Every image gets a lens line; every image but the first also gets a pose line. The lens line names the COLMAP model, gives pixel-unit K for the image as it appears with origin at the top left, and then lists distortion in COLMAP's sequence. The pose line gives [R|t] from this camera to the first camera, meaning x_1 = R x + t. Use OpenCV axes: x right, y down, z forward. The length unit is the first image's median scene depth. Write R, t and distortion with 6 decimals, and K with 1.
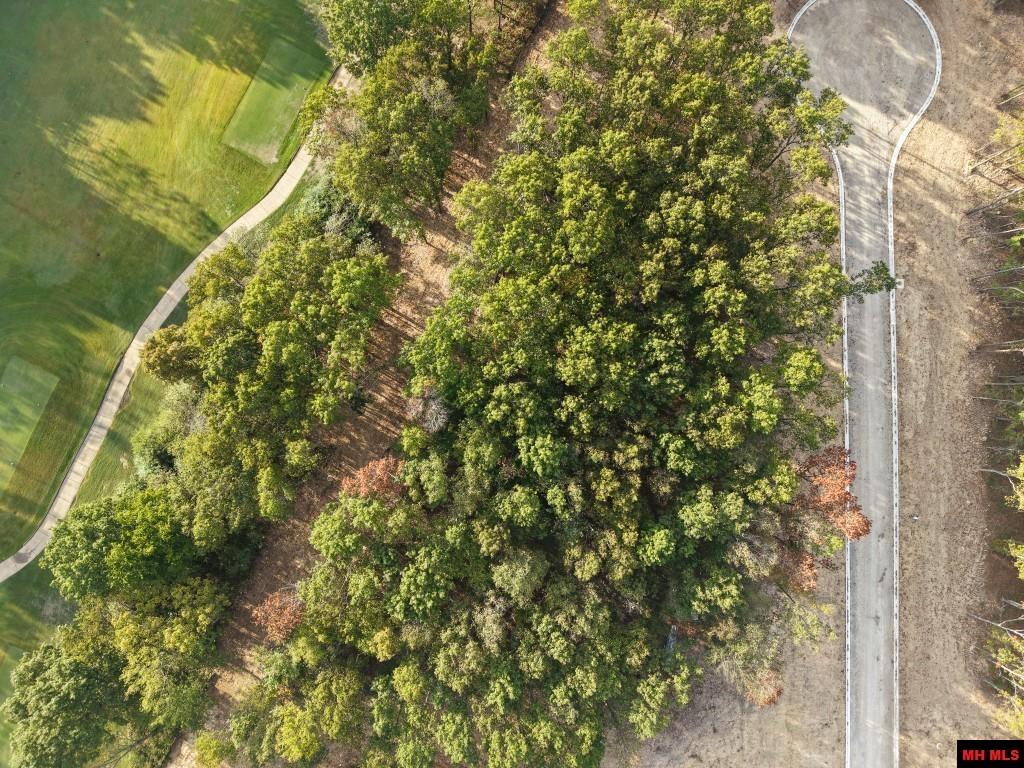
lens RADIAL K [[684.3, 0, 518.2], [0, 684.3, 384.5], [0, 0, 1]] dist [0.039206, -0.042490]
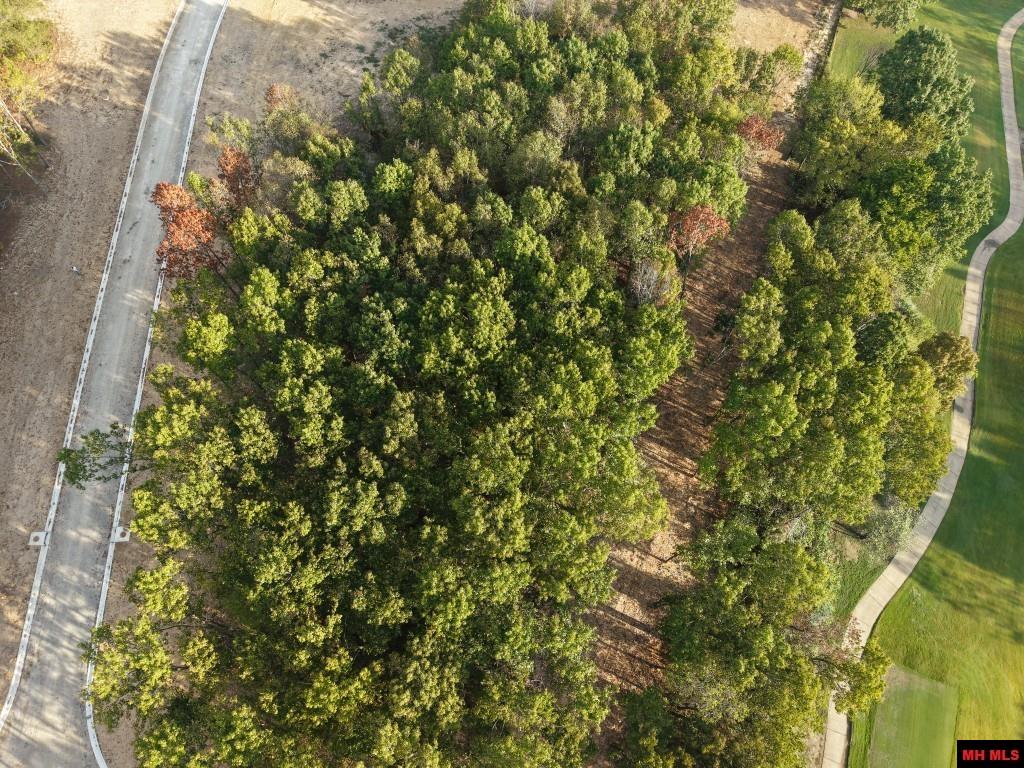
lens RADIAL K [[684.3, 0, 509.6], [0, 684.3, 384.4], [0, 0, 1]] dist [0.039206, -0.042490]
pose [[-0.995134, 0.024588, -0.095415, 0.137608], [-0.065525, -0.888348, 0.454472, -0.451227], [-0.073587, 0.458512, 0.885636, 0.278980]]
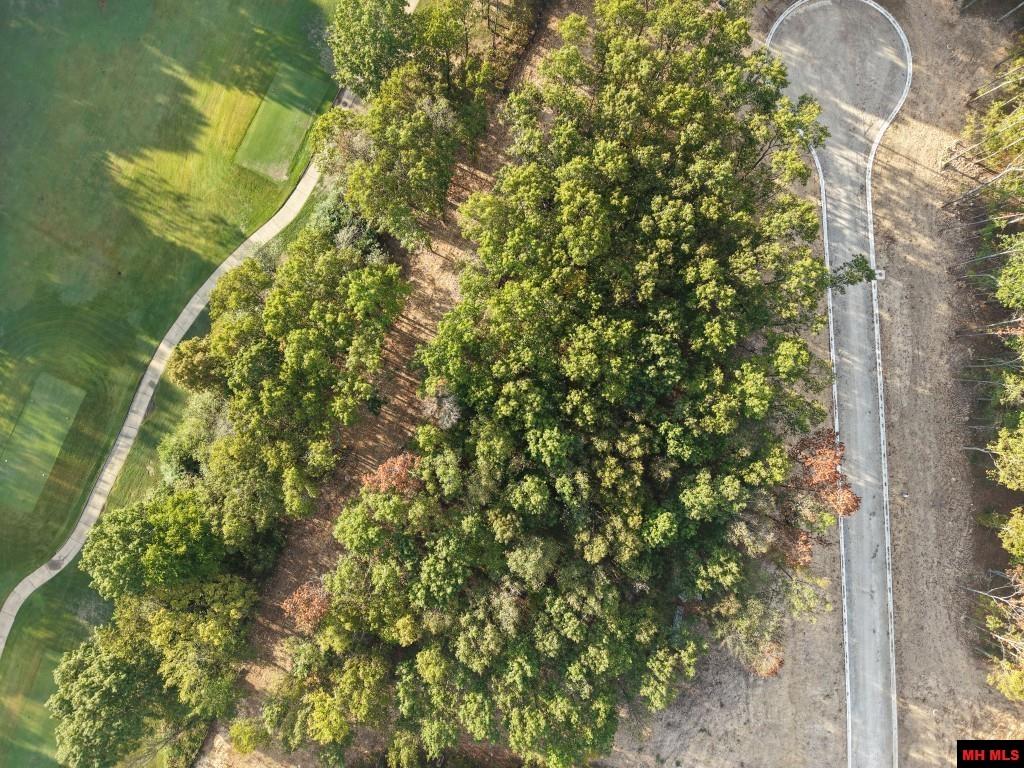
lens RADIAL K [[684.3, 0, 518.9], [0, 684.3, 383.4], [0, 0, 1]] dist [0.039206, -0.042490]
pose [[0.999385, -0.034705, 0.004999, -0.014824], [0.034746, 0.999362, -0.008294, 0.011744], [-0.004708, 0.008462, 0.999953, -0.064305]]
